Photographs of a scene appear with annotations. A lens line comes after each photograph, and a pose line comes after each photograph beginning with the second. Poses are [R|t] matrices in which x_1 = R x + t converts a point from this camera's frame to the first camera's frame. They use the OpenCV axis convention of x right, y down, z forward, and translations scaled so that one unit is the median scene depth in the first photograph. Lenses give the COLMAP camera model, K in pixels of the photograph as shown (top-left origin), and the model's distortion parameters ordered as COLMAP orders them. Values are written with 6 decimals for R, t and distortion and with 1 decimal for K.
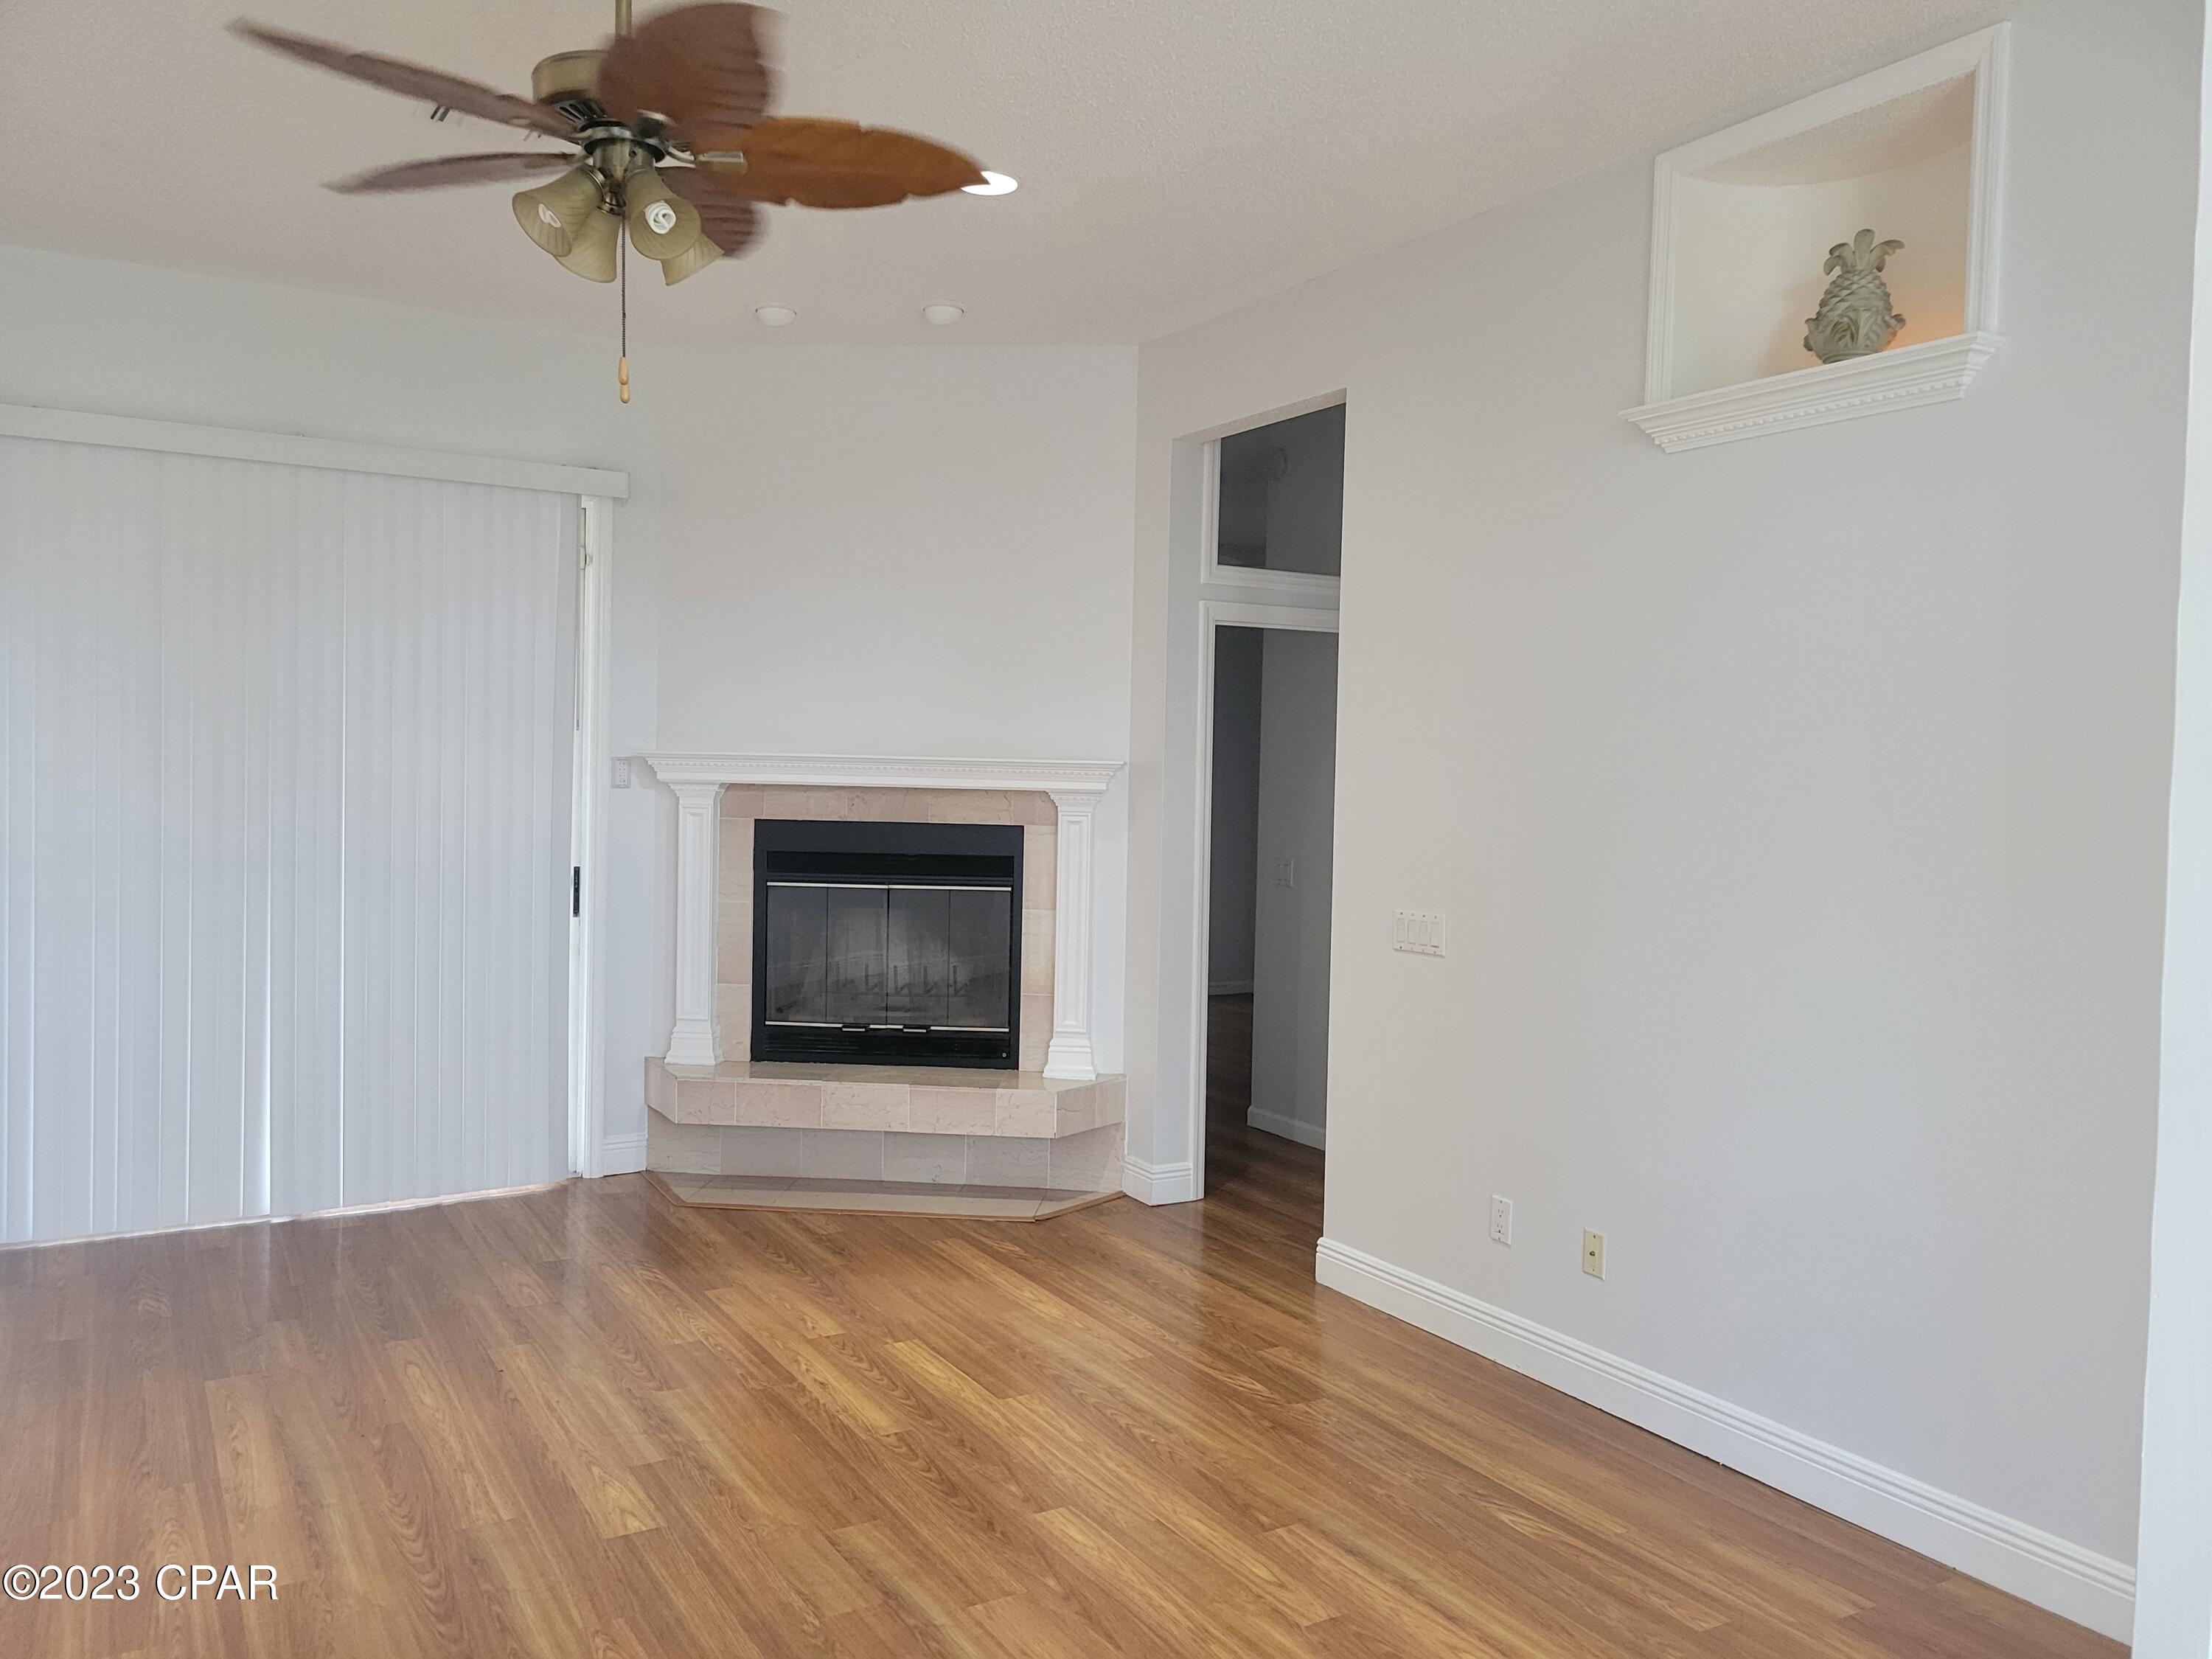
lens RADIAL K [[1651.7, 0, 1114.0], [0, 1651.7, 829.4], [0, 0, 1]] dist [0.058145, -0.043215]
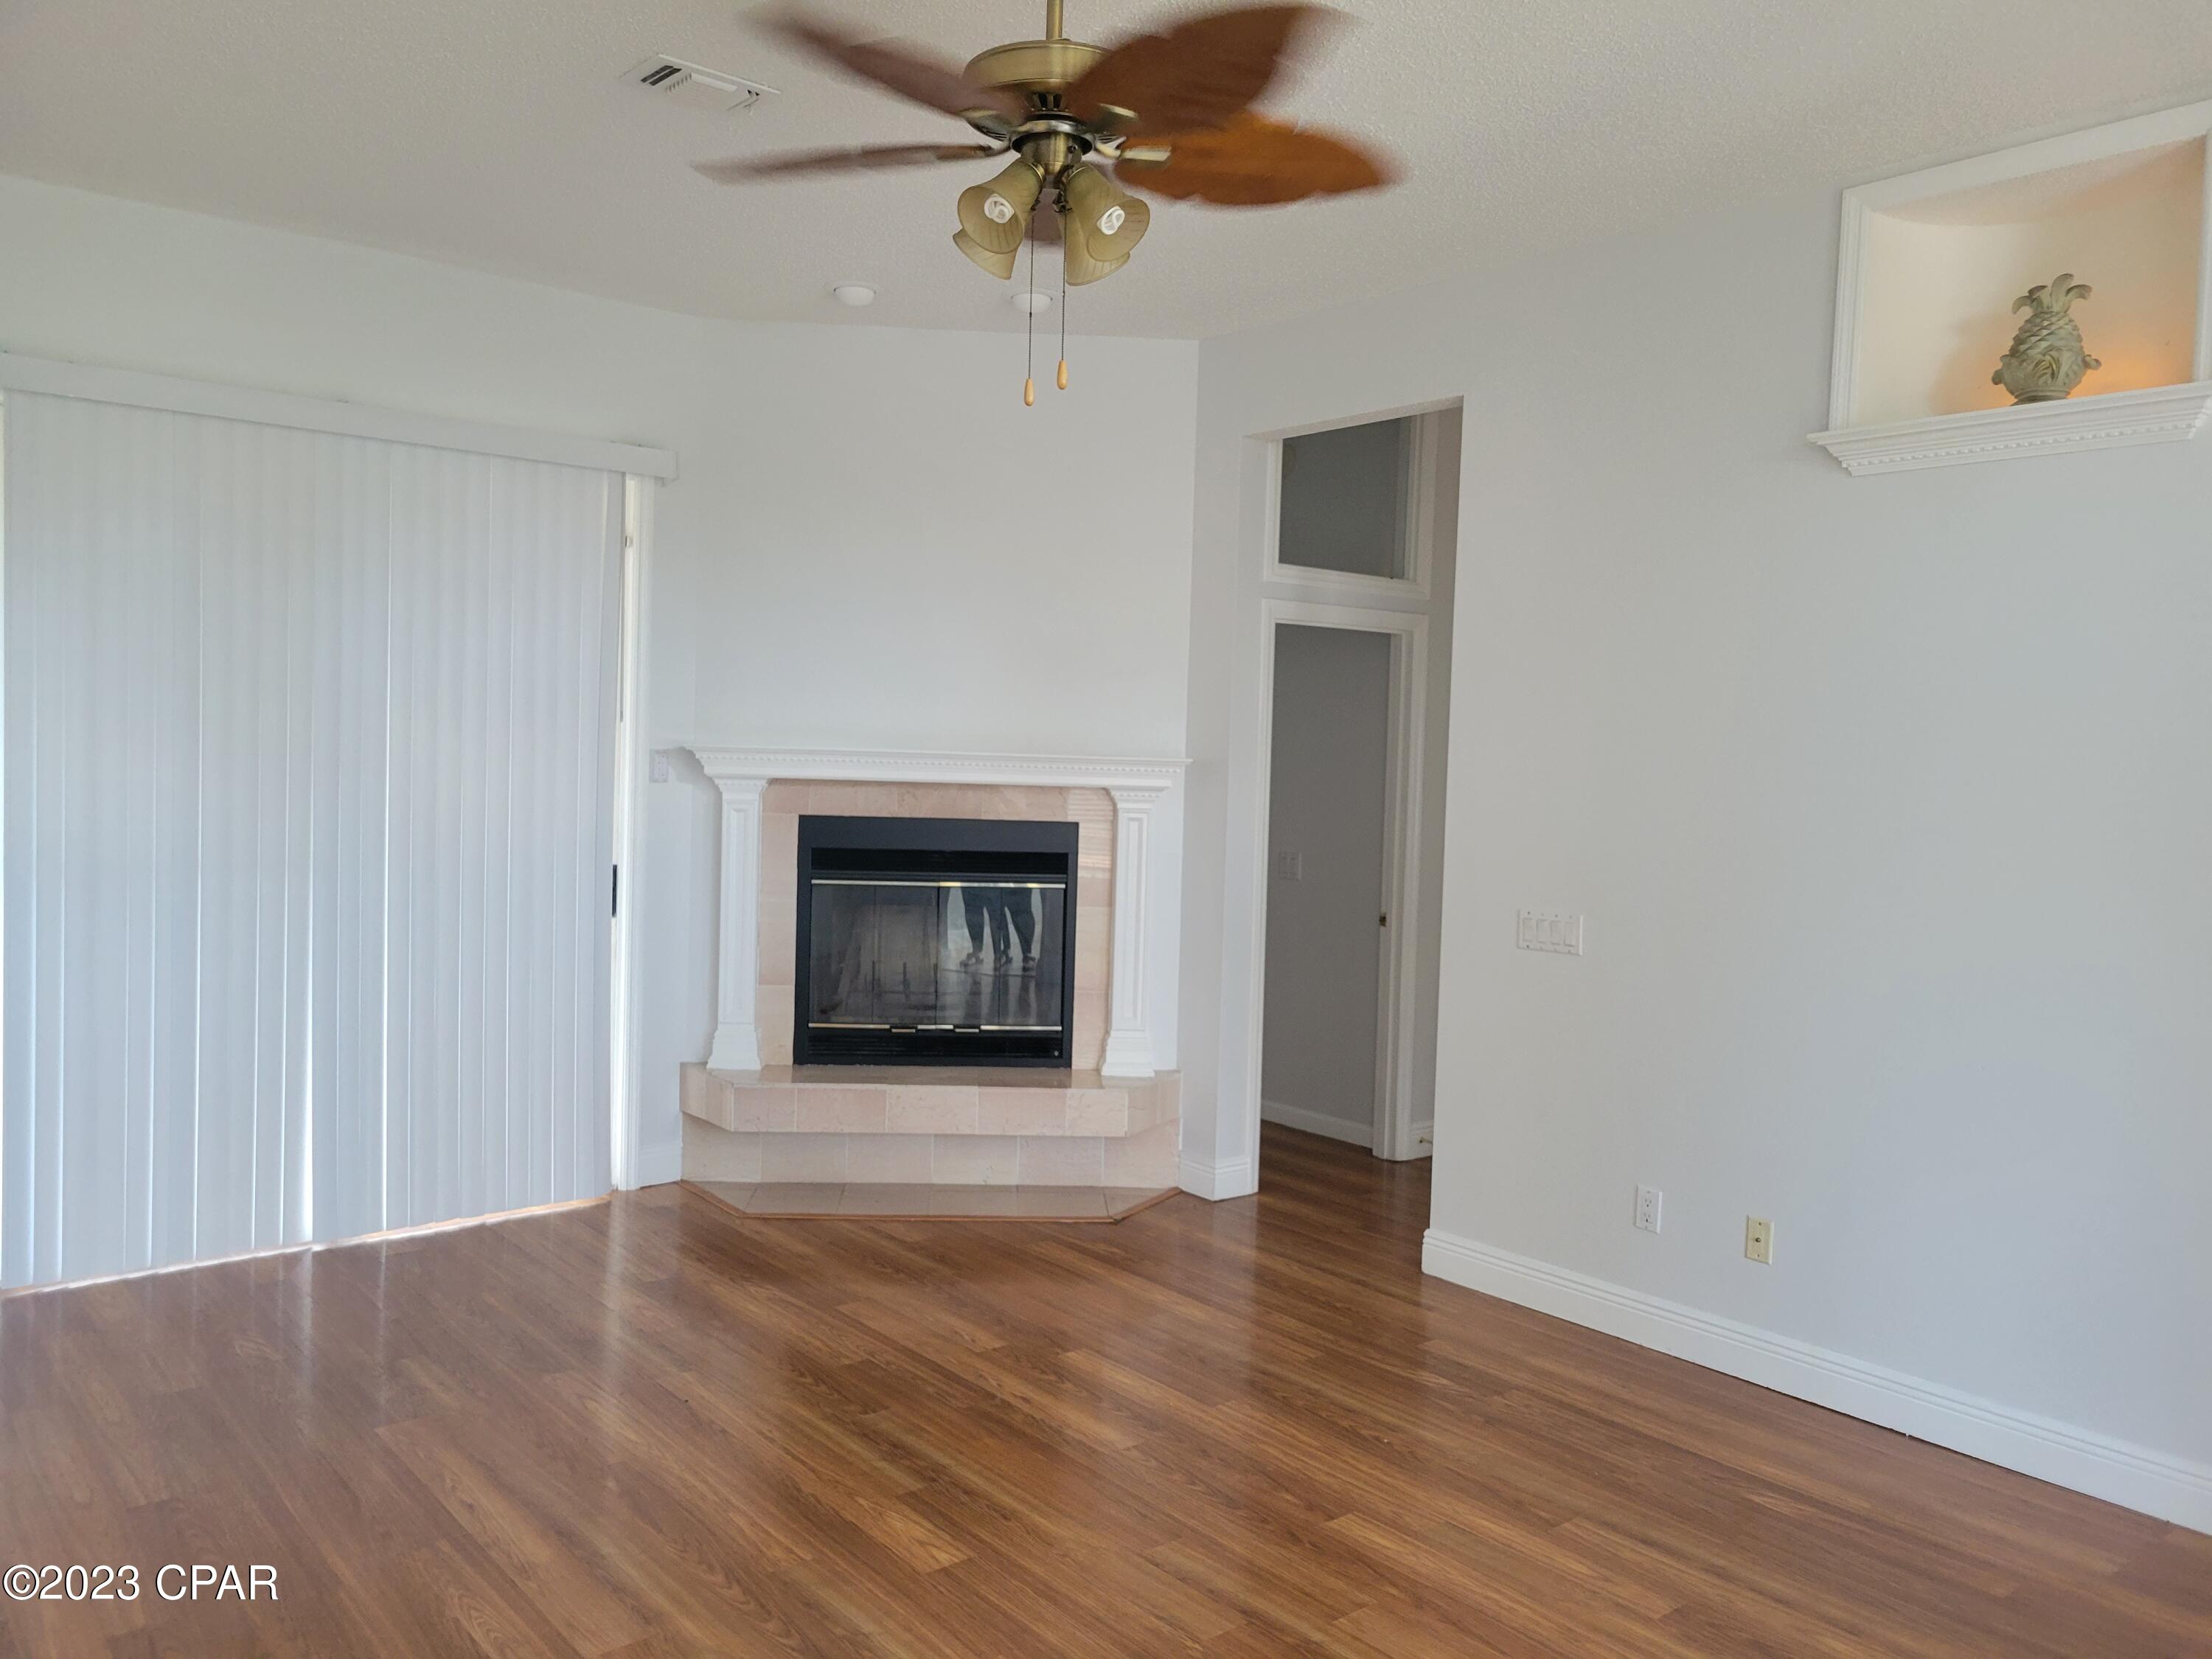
lens RADIAL K [[1651.7, 0, 1107.2], [0, 1651.7, 832.1], [0, 0, 1]] dist [0.058145, -0.043215]
pose [[0.988964, 0.000441, 0.148153, -0.226458], [-0.002613, 0.999892, 0.014471, -0.013018], [-0.148131, -0.014698, 0.988859, 0.022504]]
